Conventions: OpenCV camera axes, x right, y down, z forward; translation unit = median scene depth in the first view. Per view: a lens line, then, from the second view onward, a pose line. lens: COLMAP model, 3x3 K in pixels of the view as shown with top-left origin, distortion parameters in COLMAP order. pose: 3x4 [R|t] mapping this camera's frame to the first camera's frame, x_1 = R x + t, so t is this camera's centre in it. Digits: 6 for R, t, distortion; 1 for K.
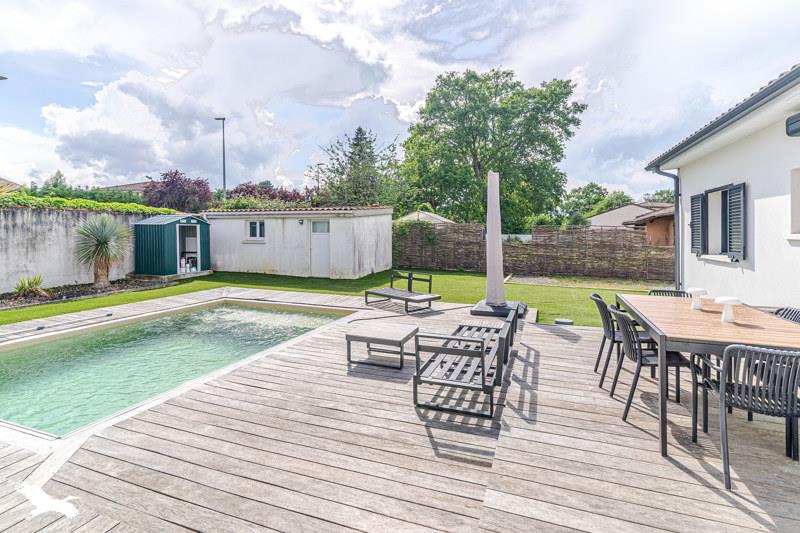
lens RADIAL K [[385.9, 0, 397.1], [0, 385.9, 234.9], [0, 0, 1]] dist [0.004587, 0.000004]
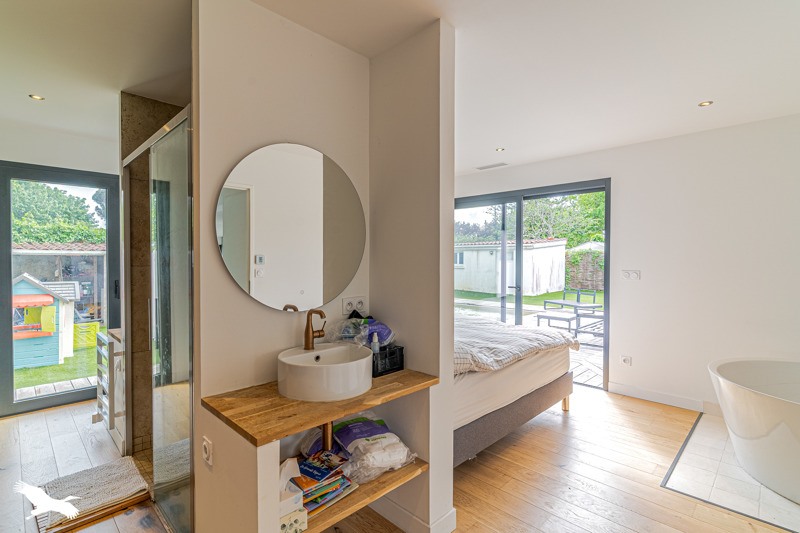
lens RADIAL K [[385.9, 0, 393.5], [0, 385.9, 270.1], [0, 0, 1]] dist [0.004587, 0.000004]
pose [[0.907291, 0.007341, -0.420440, 0.008354], [0.000066, 0.999845, 0.017601, 0.003118], [0.420504, -0.015997, 0.907150, -0.354636]]
